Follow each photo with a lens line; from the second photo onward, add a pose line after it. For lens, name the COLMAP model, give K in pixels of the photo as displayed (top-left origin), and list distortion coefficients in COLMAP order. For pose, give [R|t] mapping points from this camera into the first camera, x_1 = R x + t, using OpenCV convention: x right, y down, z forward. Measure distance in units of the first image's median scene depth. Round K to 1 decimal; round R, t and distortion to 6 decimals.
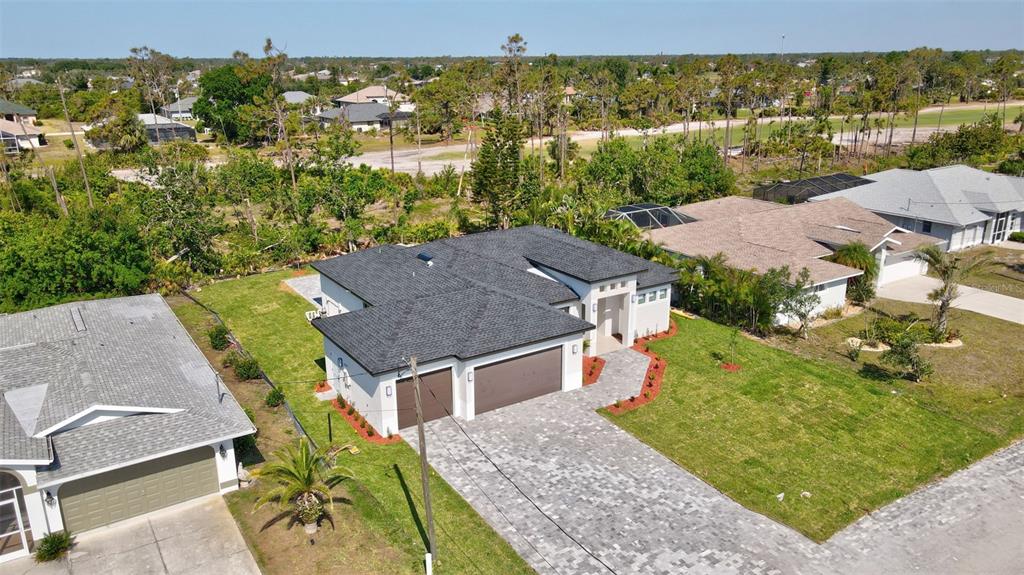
lens RADIAL K [[753.0, 0, 506.5], [0, 753.0, 285.5], [0, 0, 1]] dist [0.005091, 0.003995]
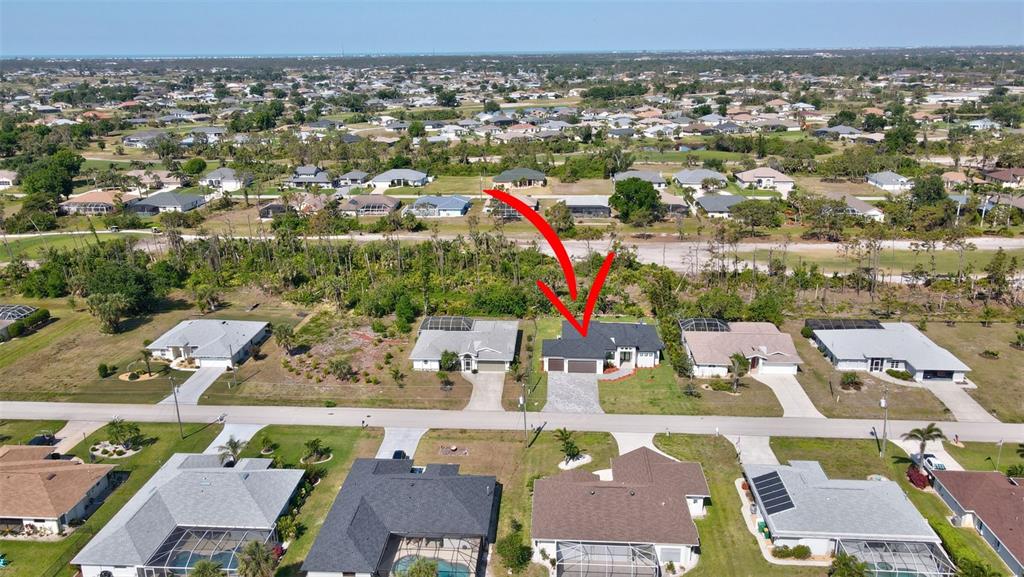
lens RADIAL K [[753.0, 0, 506.5], [0, 753.0, 286.5], [0, 0, 1]] dist [0.005091, 0.003995]
pose [[0.796105, 0.178591, -0.578206, 1.746790], [-0.172271, 0.982811, 0.066370, -0.435554], [0.580120, 0.046771, 0.813187, -2.211249]]
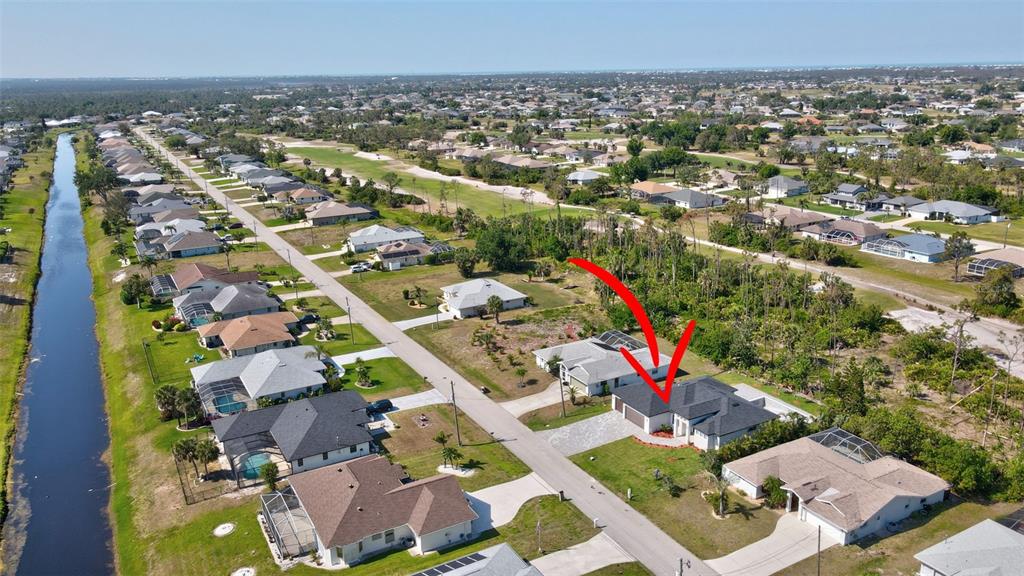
lens RADIAL K [[753.0, 0, 506.5], [0, 753.0, 286.0], [0, 0, 1]] dist [0.005091, 0.003995]
pose [[-0.068202, 0.281573, -0.957113, 2.980810], [-0.275612, 0.916695, 0.289322, -1.176803], [0.958846, 0.283525, 0.015085, 0.216302]]
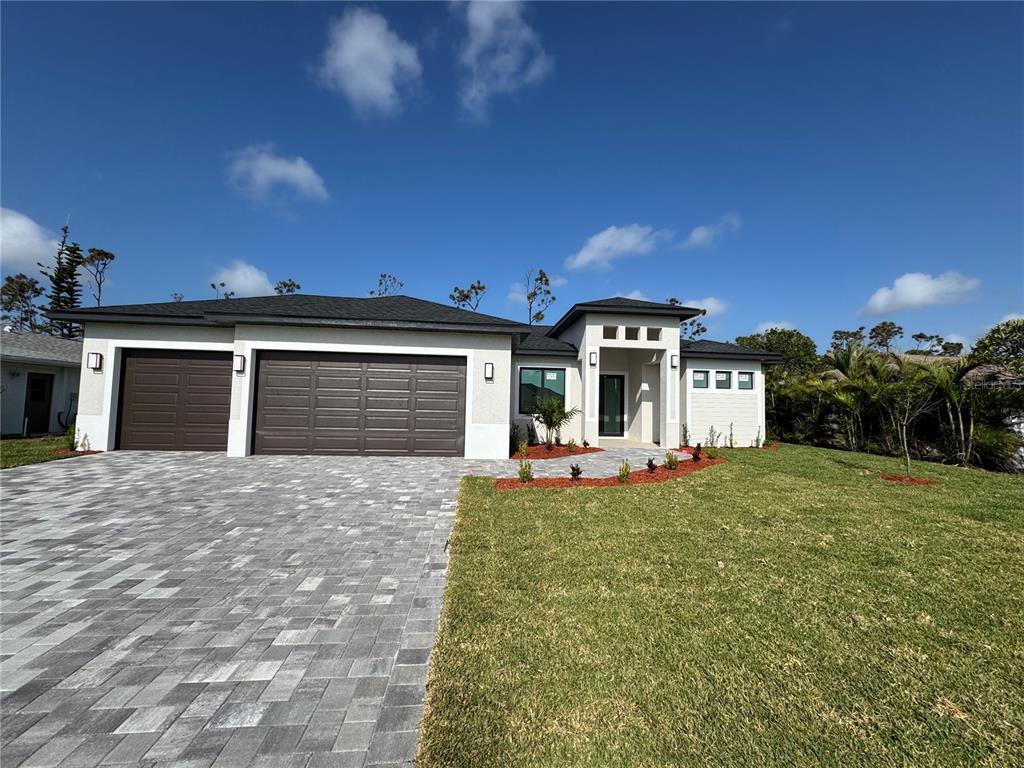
lens RADIAL K [[407.5, 0, 512.0], [0, 407.5, 384.0], [0, 0, 1]] dist [0.002481, 0.000431]
pose [[0.887336, 0.004228, -0.461105, 0.228369], [-0.163690, 0.937723, -0.306401, 0.171492], [0.431093, 0.347358, 0.832767, 0.767003]]
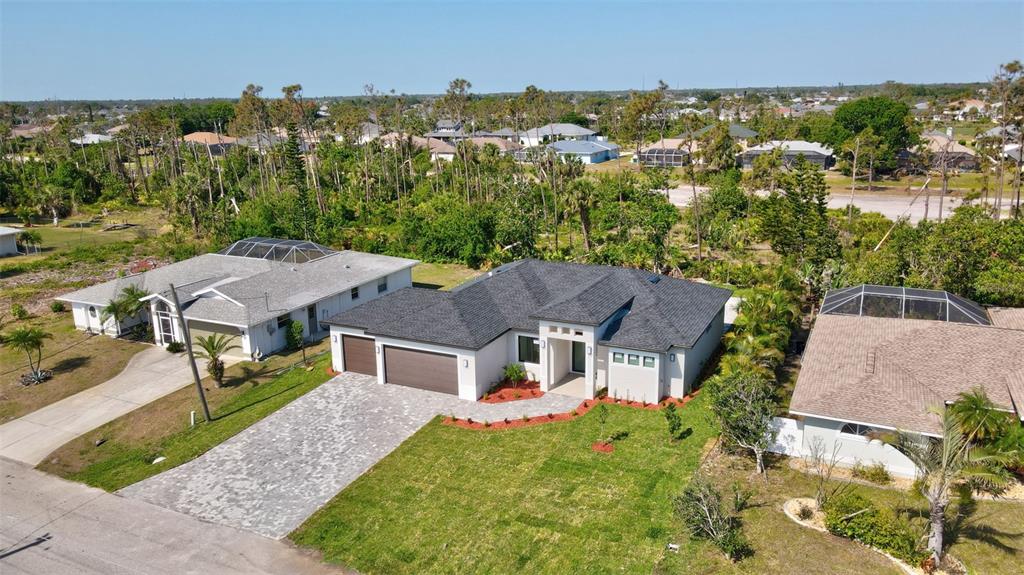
lens RADIAL K [[753.0, 0, 506.5], [0, 753.0, 285.5], [0, 0, 1]] dist [0.005091, 0.003995]
pose [[0.516833, 0.210559, -0.829788, 1.018387], [-0.237978, 0.966414, 0.097003, -0.150130], [0.822344, 0.147337, 0.549583, 0.405922]]
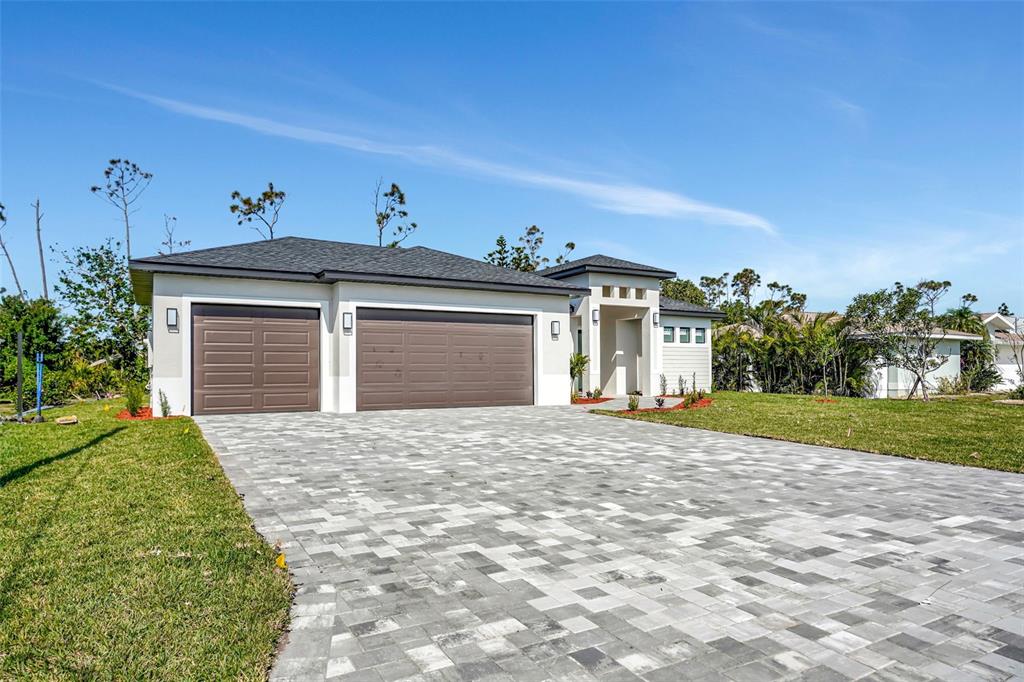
lens RADIAL K [[636.9, 0, 514.1], [0, 636.9, 379.5], [0, 0, 1]] dist [0.000636, 0.000659]
pose [[0.998240, 0.000857, -0.059296, 0.087087], [-0.017818, 0.958027, -0.286122, 0.258236], [0.056562, 0.286675, 0.956357, 0.531629]]
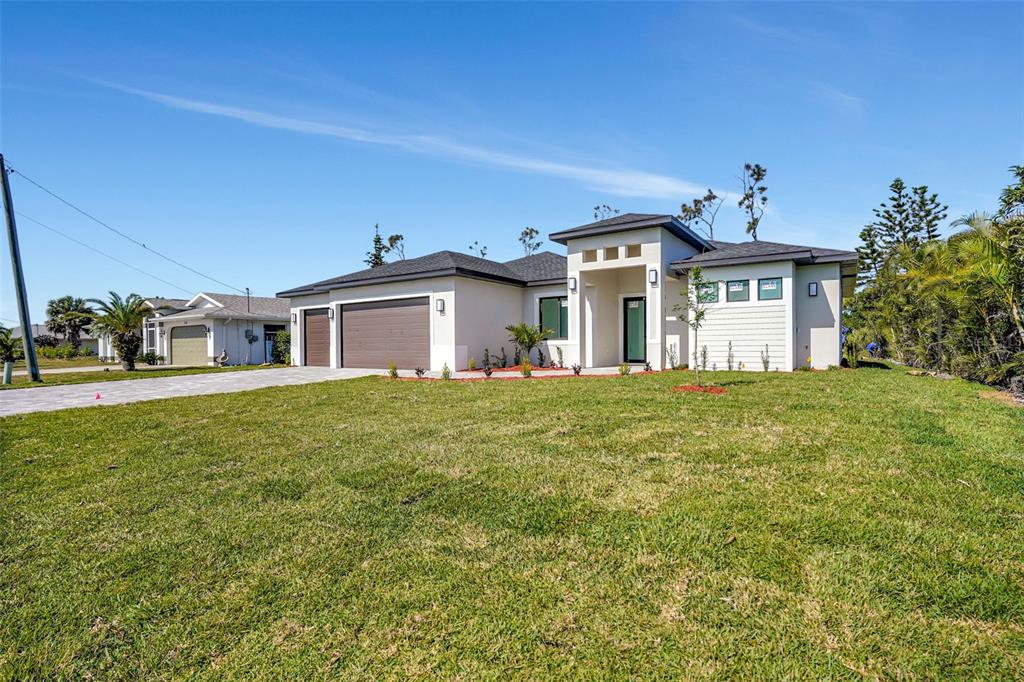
lens RADIAL K [[489.4, 0, 514.7], [0, 489.4, 358.1], [0, 0, 1]] dist [-0.014654, -0.000107]
pose [[0.391988, 0.026013, -0.919603, 0.513350], [-0.266945, 0.959810, -0.086637, 0.146736], [0.880390, 0.279444, 0.383178, 0.889167]]
